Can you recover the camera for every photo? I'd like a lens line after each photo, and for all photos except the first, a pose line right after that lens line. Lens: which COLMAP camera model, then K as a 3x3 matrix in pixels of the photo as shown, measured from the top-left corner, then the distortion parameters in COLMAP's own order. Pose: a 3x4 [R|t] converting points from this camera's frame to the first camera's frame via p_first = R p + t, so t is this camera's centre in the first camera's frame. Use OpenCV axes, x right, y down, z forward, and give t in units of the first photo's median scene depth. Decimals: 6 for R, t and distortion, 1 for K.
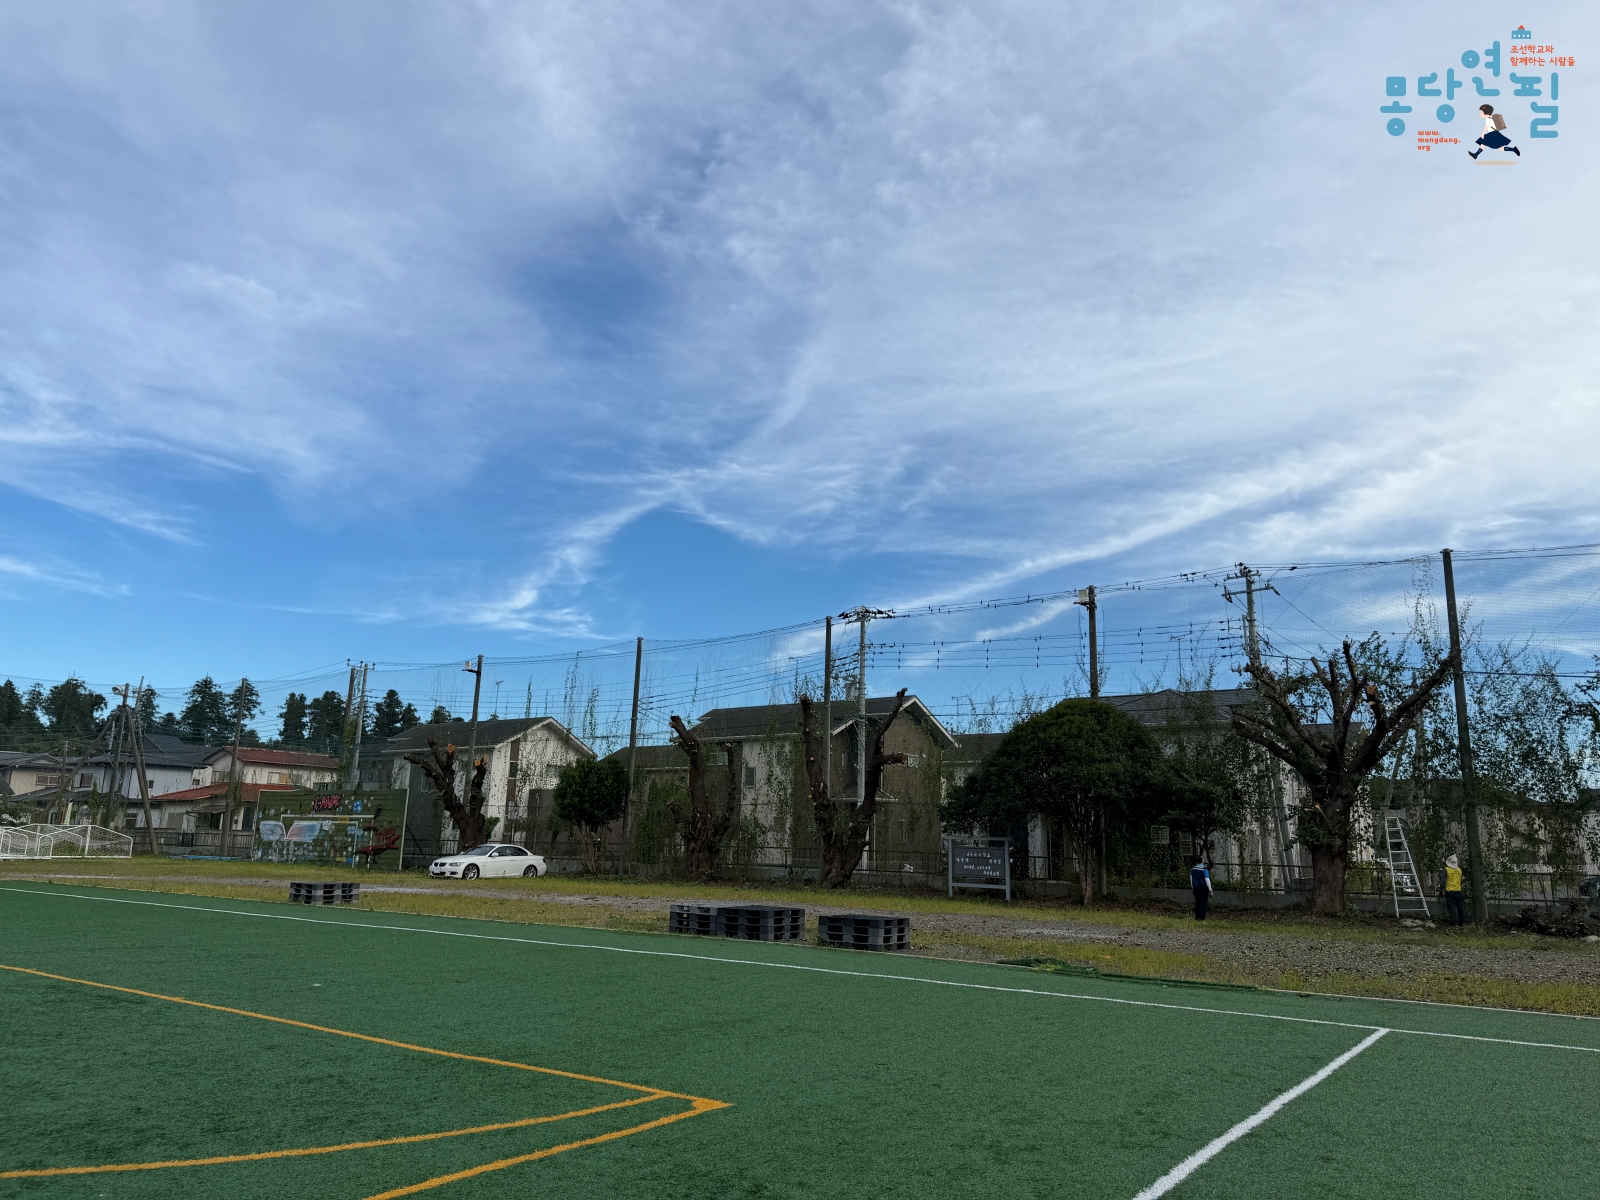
lens RADIAL K [[1197.8, 0, 800.0], [0, 1197.8, 600.0], [0, 0, 1]] dist [0.062850, -0.002846]
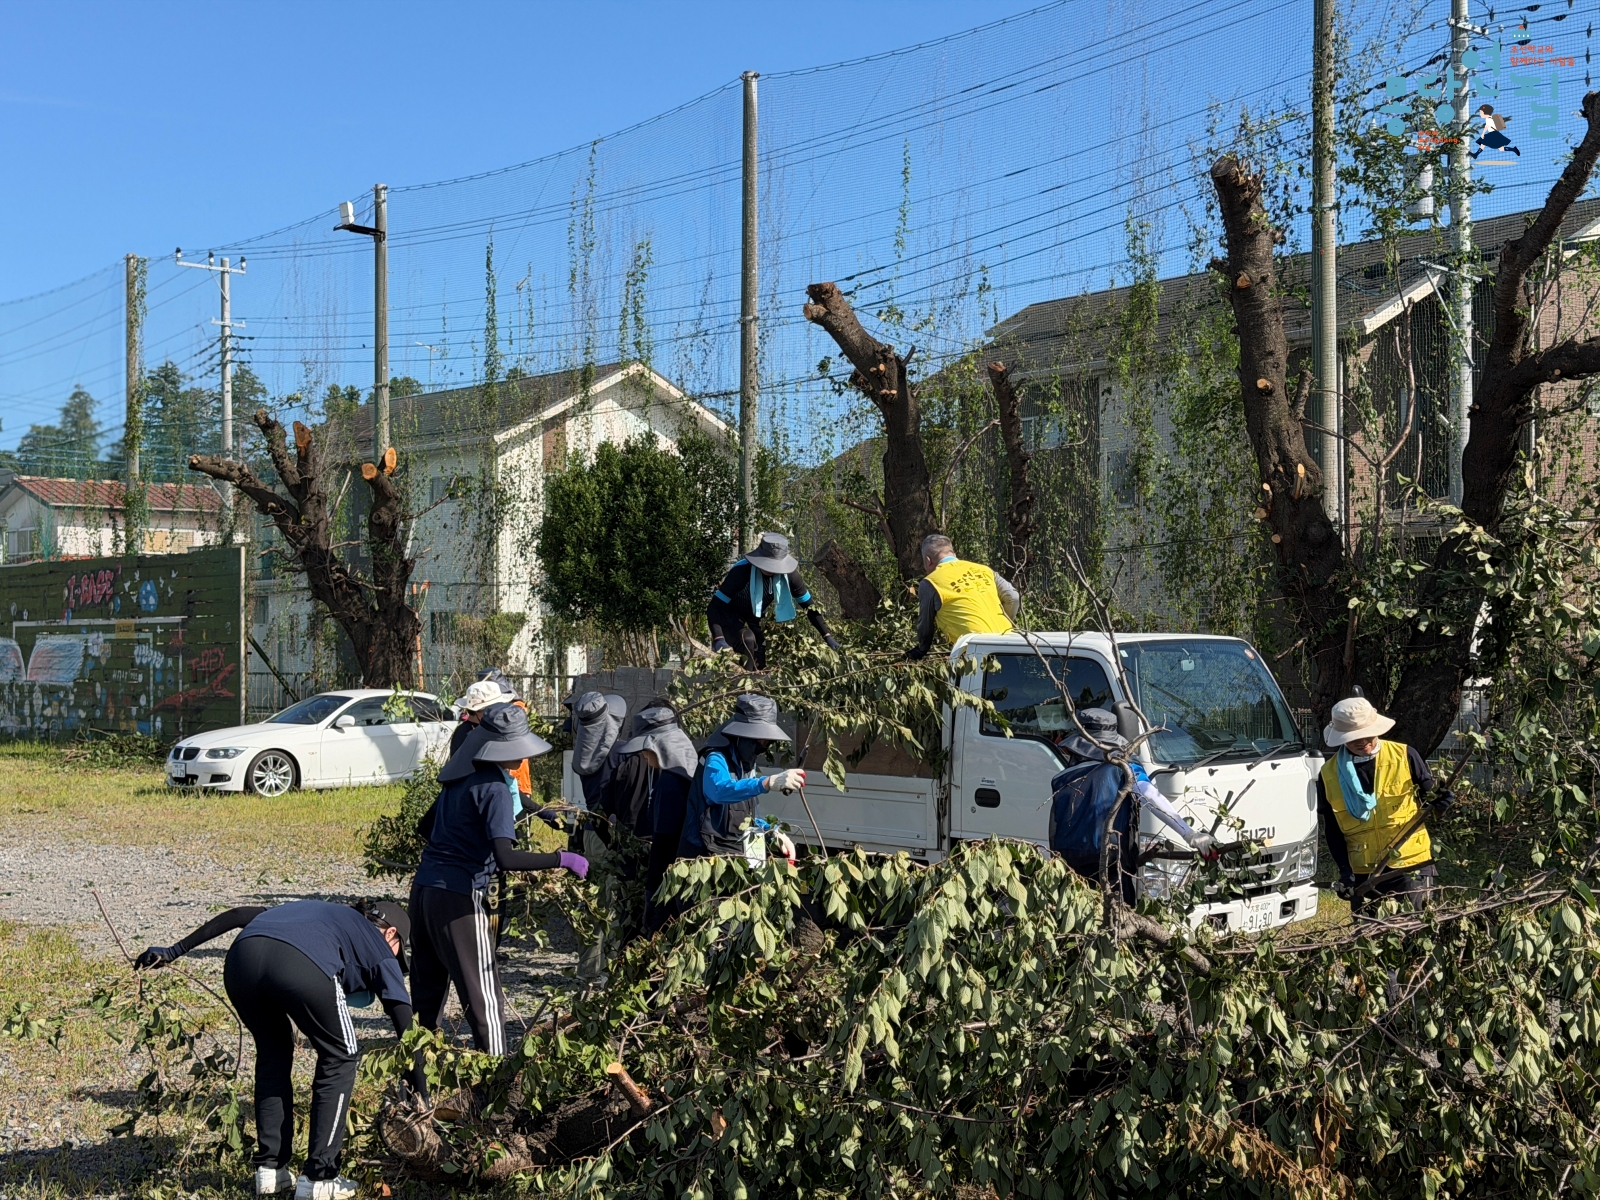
lens RADIAL K [[2204.5, 0, 800.0], [0, 2204.5, 600.0], [0, 0, 1]] dist [0.224399, 0.014455]
pose [[0.967737, -0.031369, -0.250000, 0.029237], [0.074419, 0.983538, 0.164663, 0.073186], [0.240720, -0.177956, 0.954141, 0.384787]]
